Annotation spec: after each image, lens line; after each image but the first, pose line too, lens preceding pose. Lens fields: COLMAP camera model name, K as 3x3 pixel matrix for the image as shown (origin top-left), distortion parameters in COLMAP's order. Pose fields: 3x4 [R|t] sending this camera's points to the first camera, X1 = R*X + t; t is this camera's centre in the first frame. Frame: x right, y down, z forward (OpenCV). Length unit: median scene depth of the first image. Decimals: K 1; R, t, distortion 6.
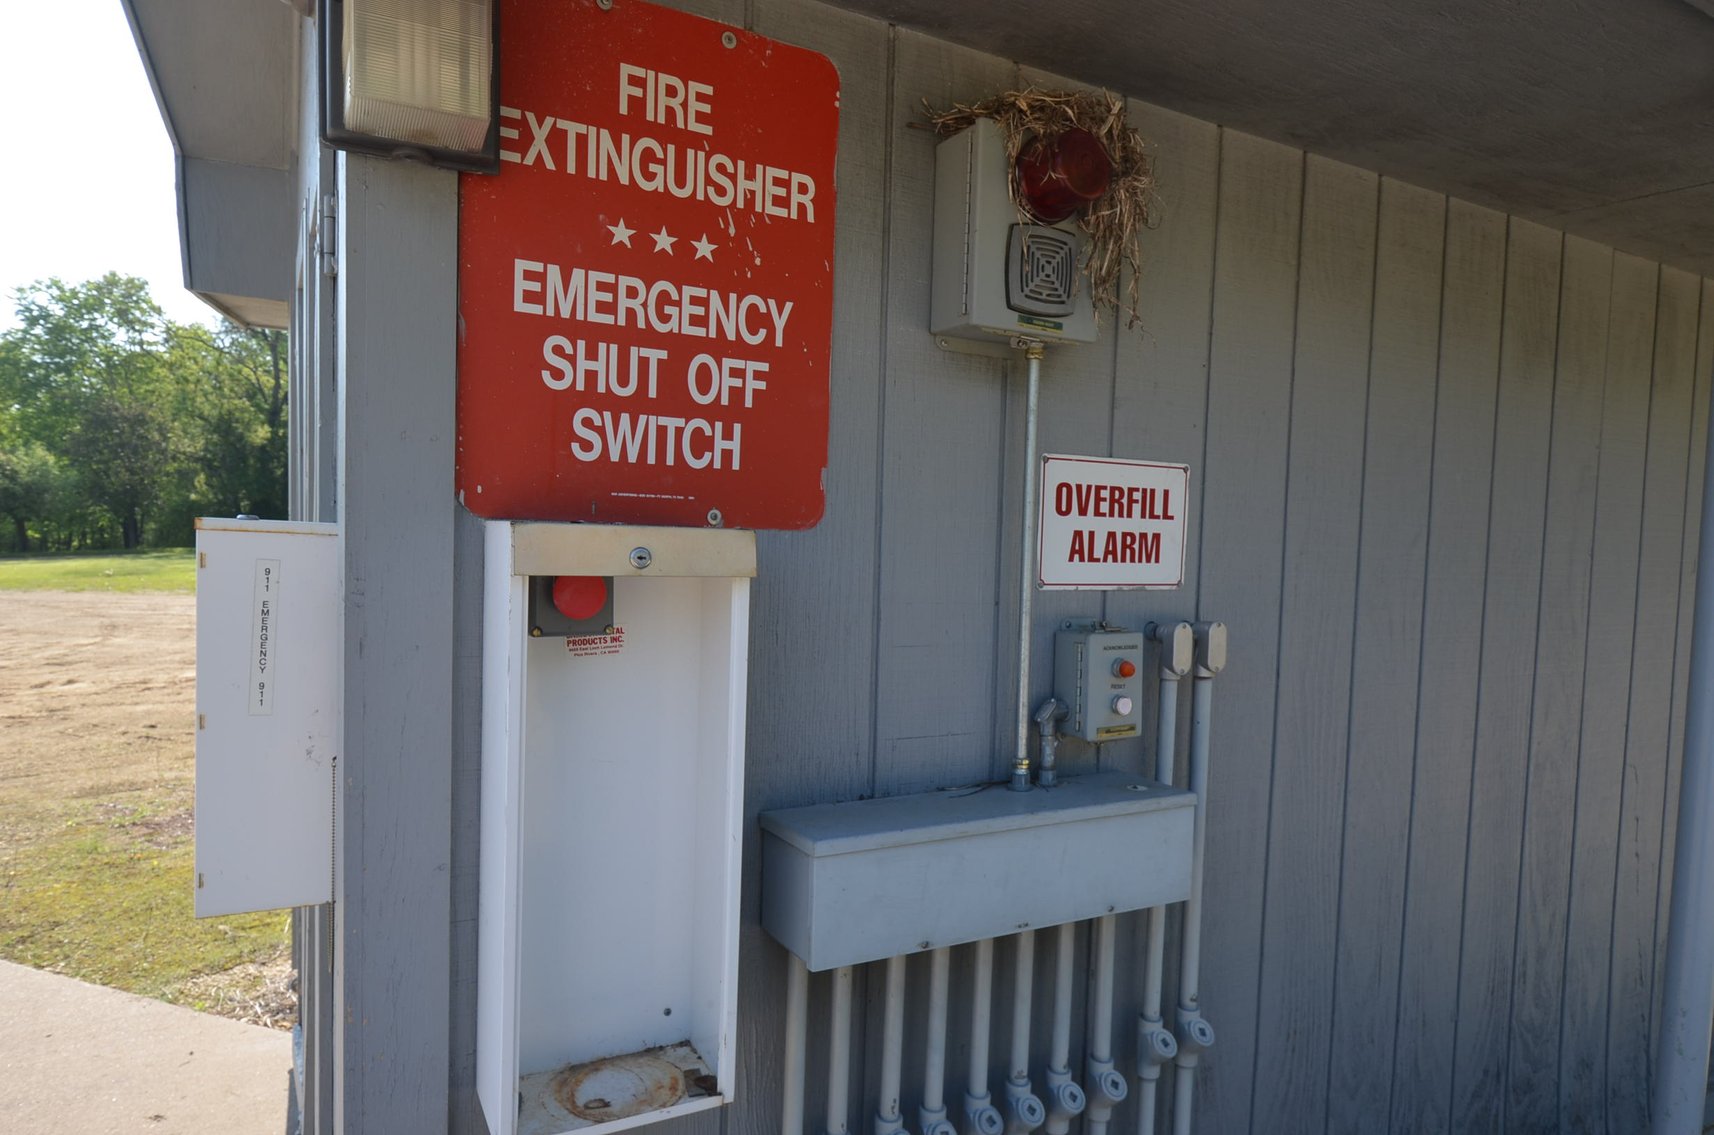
lens RADIAL K [[1060.1, 0, 857.7], [0, 1060.1, 598.2], [0, 0, 1]] dist [-0.003393, -0.002786]
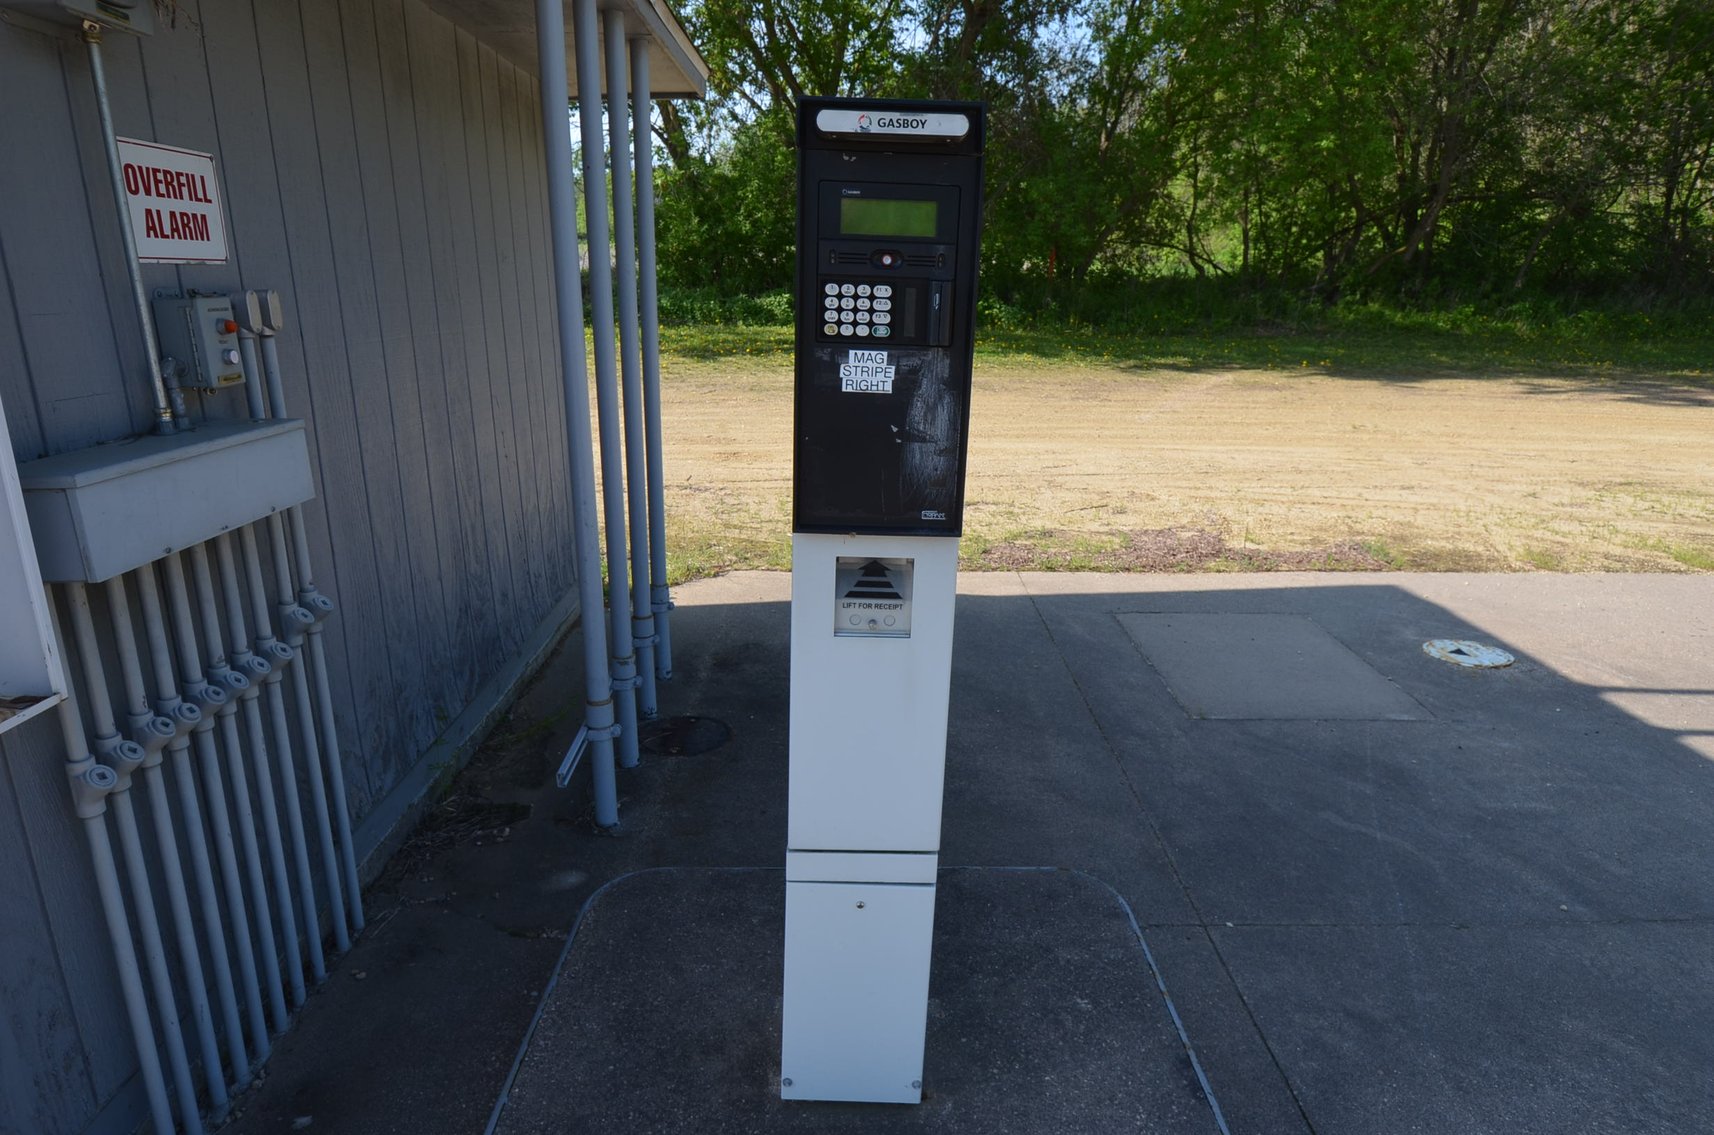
lens RADIAL K [[1024.8, 0, 857.4], [0, 1024.8, 592.3], [0, 0, 1]] dist [0.034589, -0.034423]
pose [[0.479312, -0.275838, 0.833171, -0.462168], [0.055779, 0.956981, 0.284739, 0.056812], [-0.875870, -0.090005, 0.474078, -0.239604]]
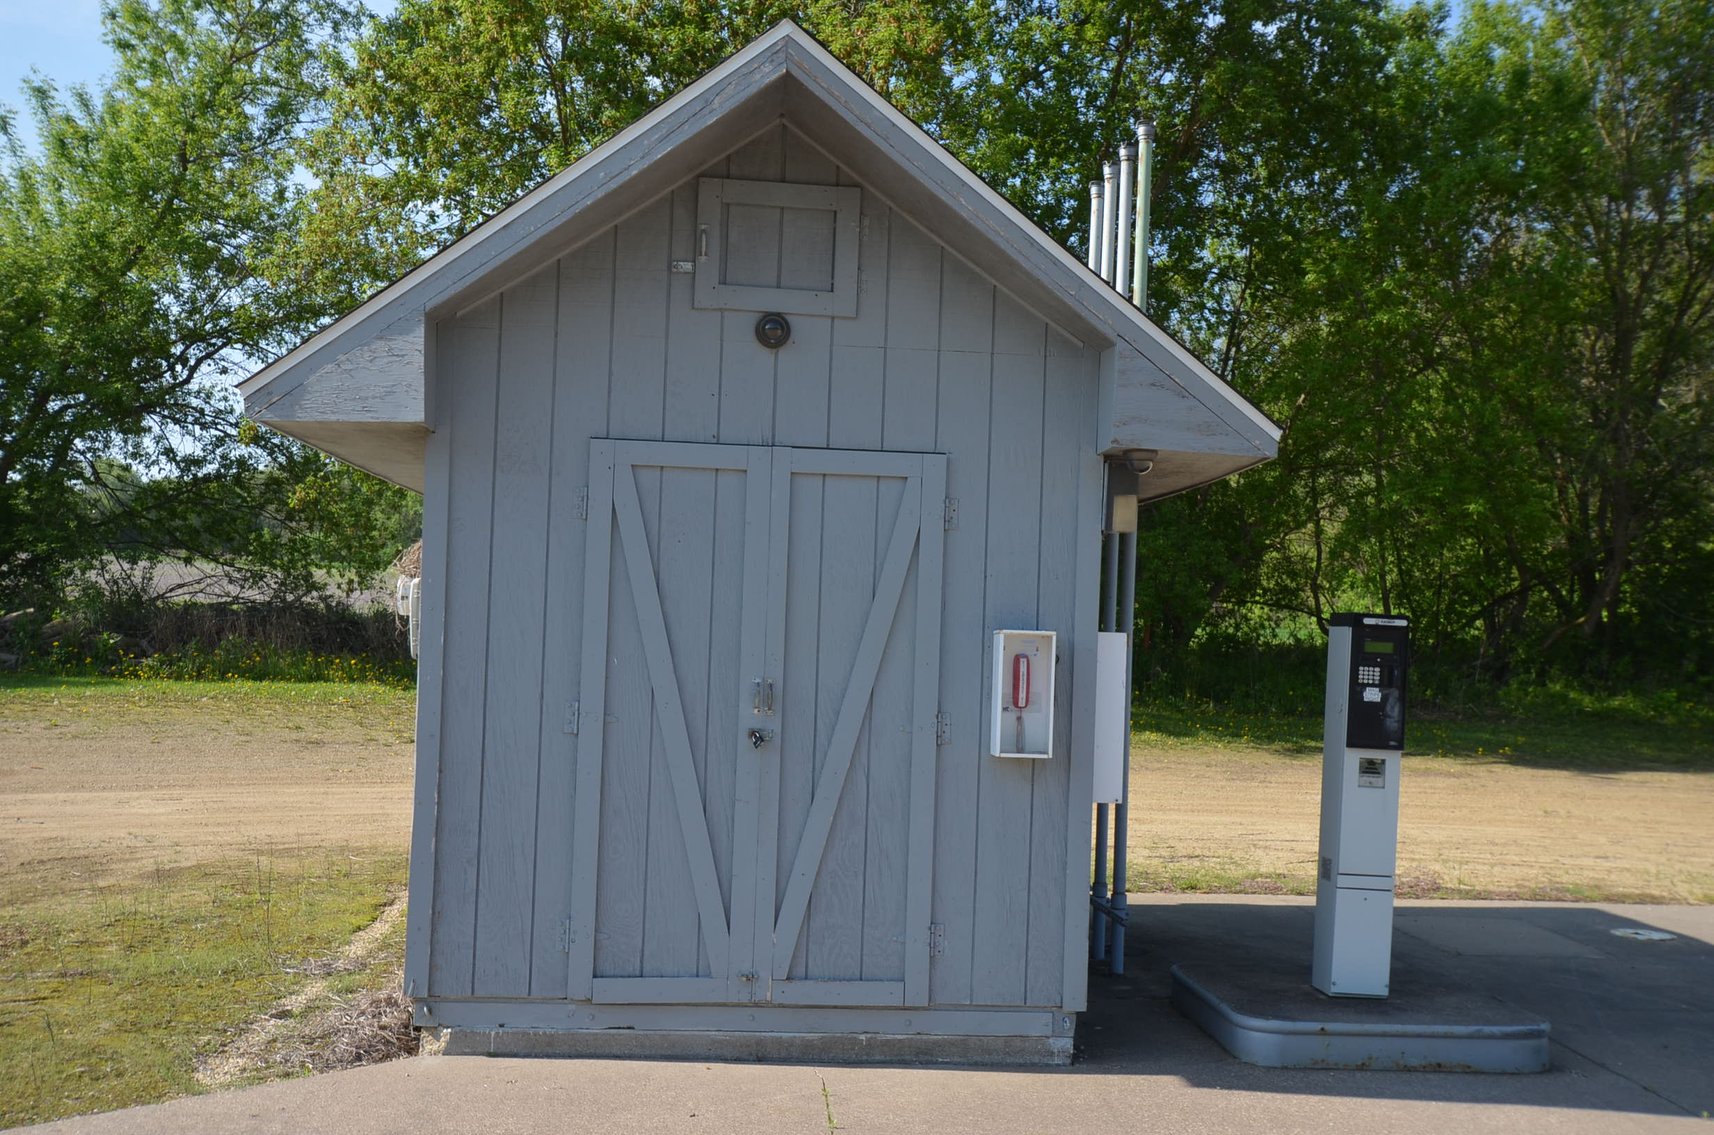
lens RADIAL K [[1688.3, 0, 858.4], [0, 1688.3, 607.5], [0, 0, 1]] dist [0.043899, -0.020200]
pose [[0.429064, 0.001970, 0.903272, -4.706134], [0.034164, 0.999247, -0.018408, -0.079324], [-0.902628, 0.038757, 0.428674, -0.541532]]
